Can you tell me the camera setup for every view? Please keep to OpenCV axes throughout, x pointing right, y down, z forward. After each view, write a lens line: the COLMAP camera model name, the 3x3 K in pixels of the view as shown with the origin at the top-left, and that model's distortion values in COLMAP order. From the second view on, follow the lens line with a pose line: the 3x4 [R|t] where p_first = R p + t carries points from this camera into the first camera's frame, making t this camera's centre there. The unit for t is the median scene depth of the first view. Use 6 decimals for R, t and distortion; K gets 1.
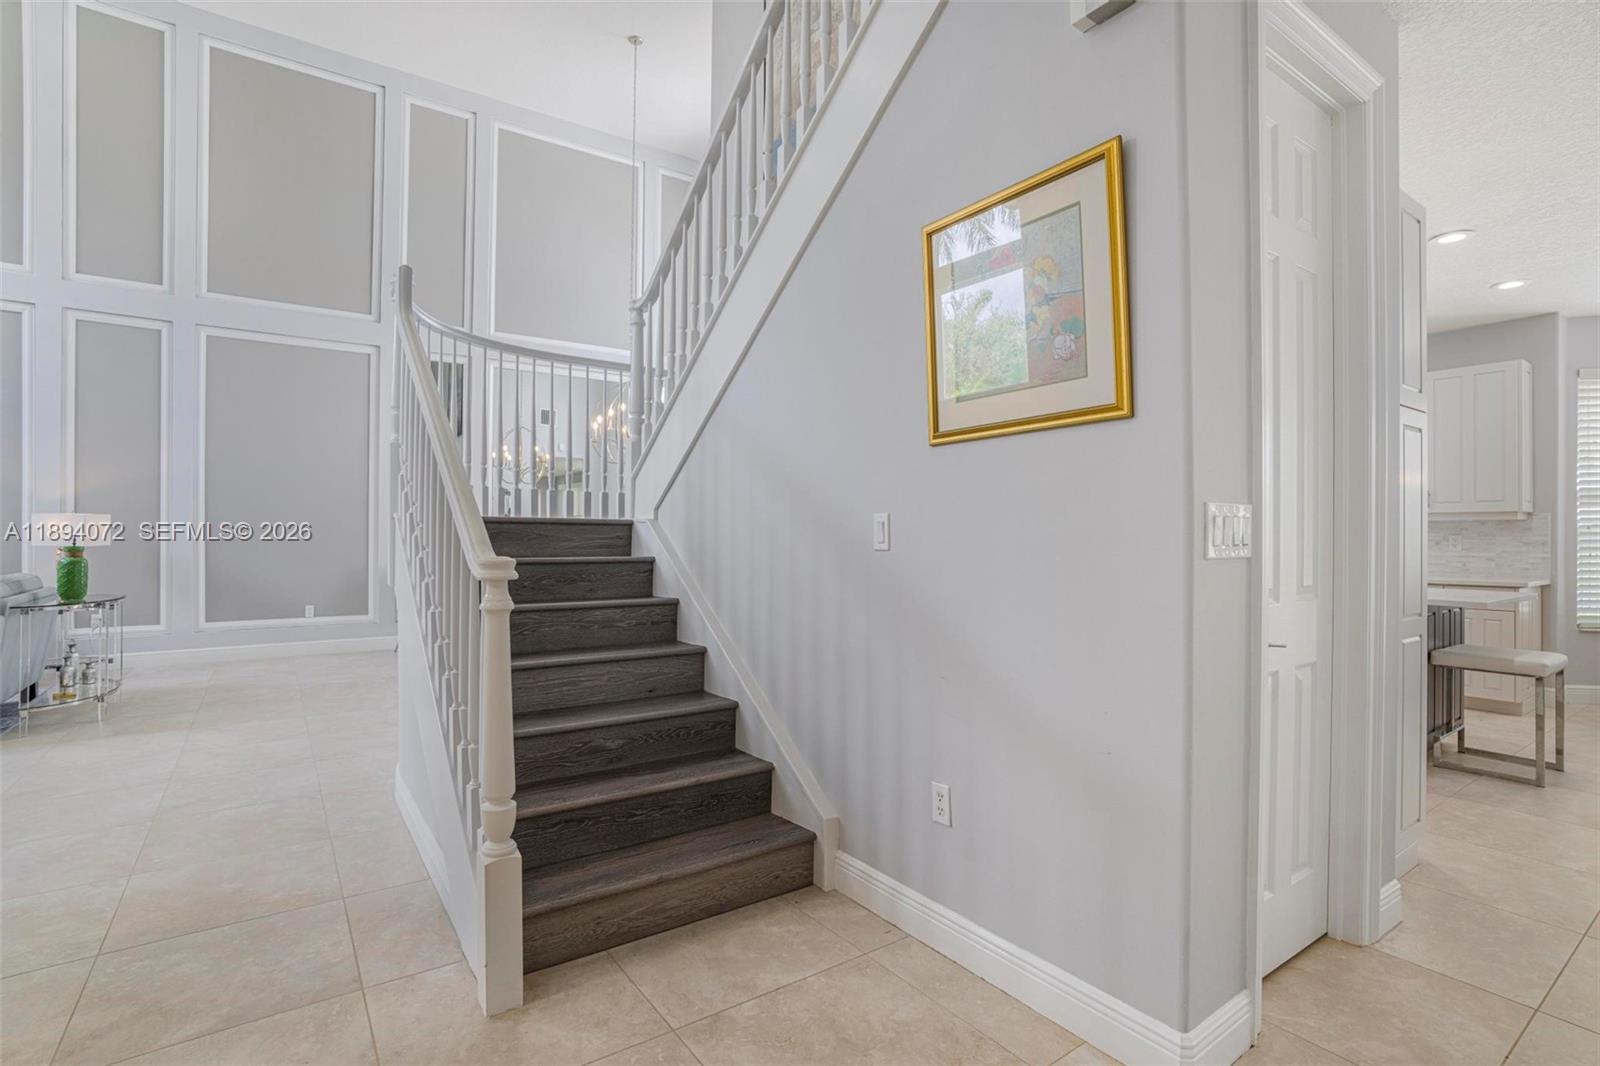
lens RADIAL K [[769.7, 0, 800.7], [0, 769.7, 533.6], [0, 0, 1]] dist [-0.002490, 0.000162]
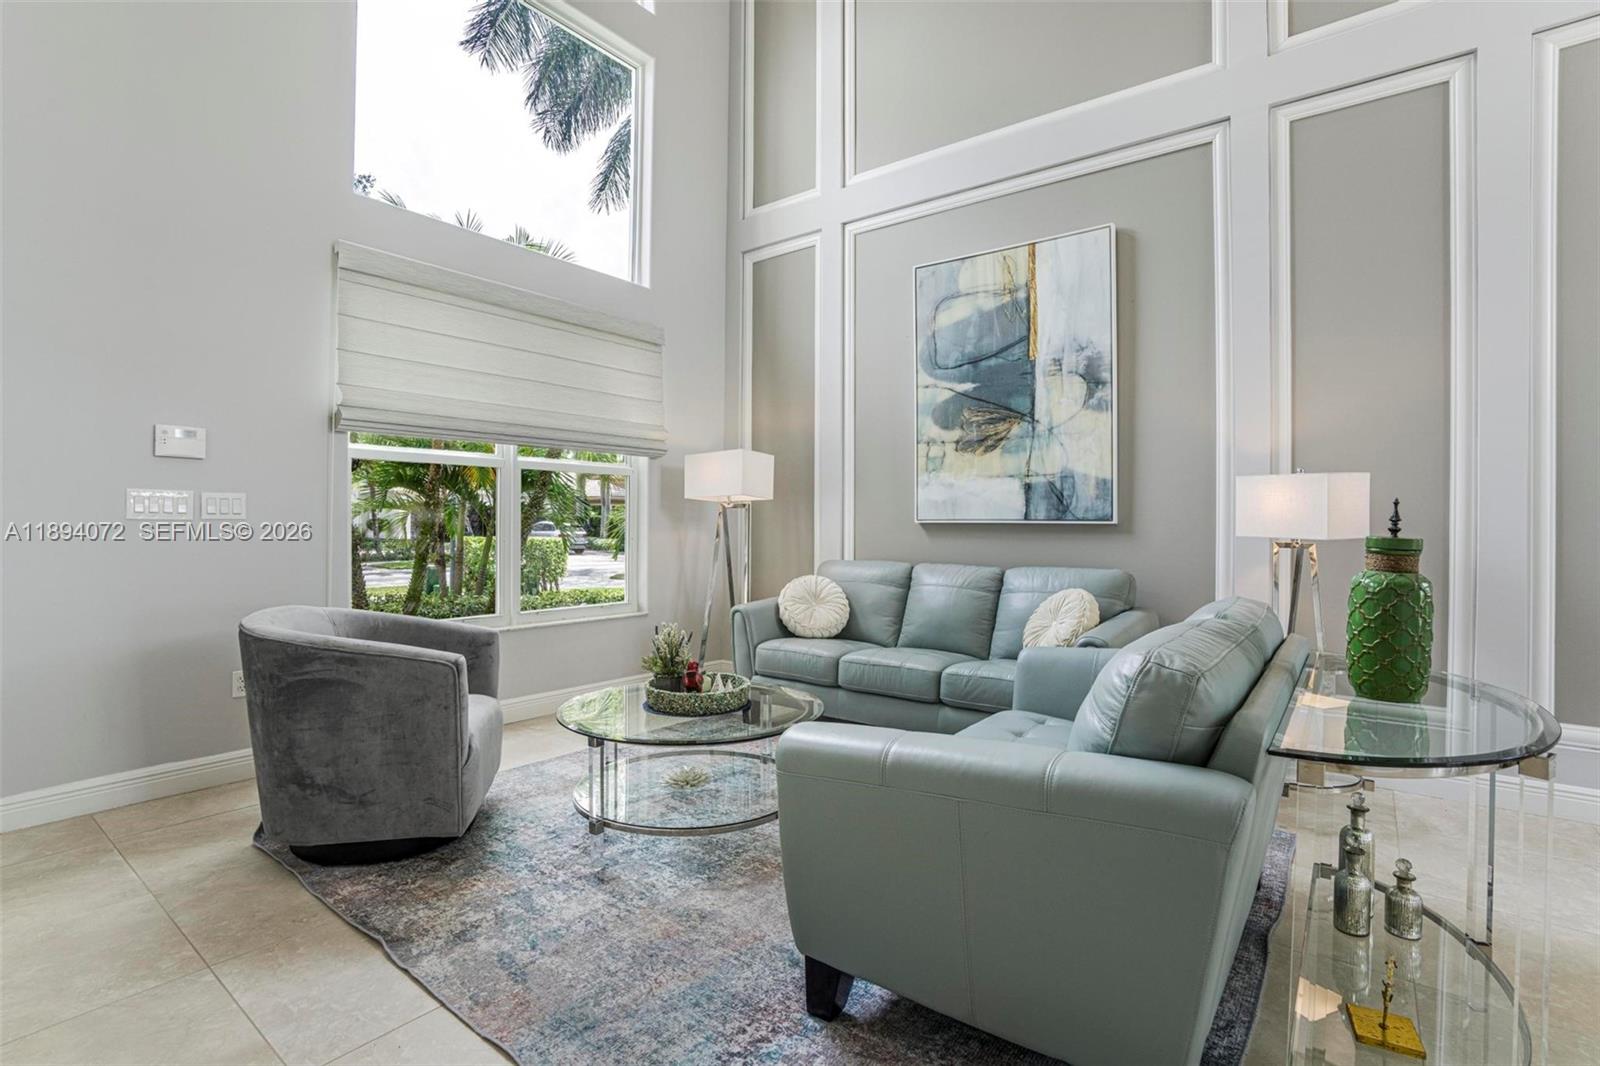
lens RADIAL K [[735.4, 0, 798.6], [0, 735.4, 527.6], [0, 0, 1]] dist [-0.025495, 0.000227]
pose [[0.305333, 0.006247, -0.952225, -0.723212], [-0.000287, 0.999979, 0.006468, 0.009964], [0.952245, -0.001702, 0.305329, 0.657488]]
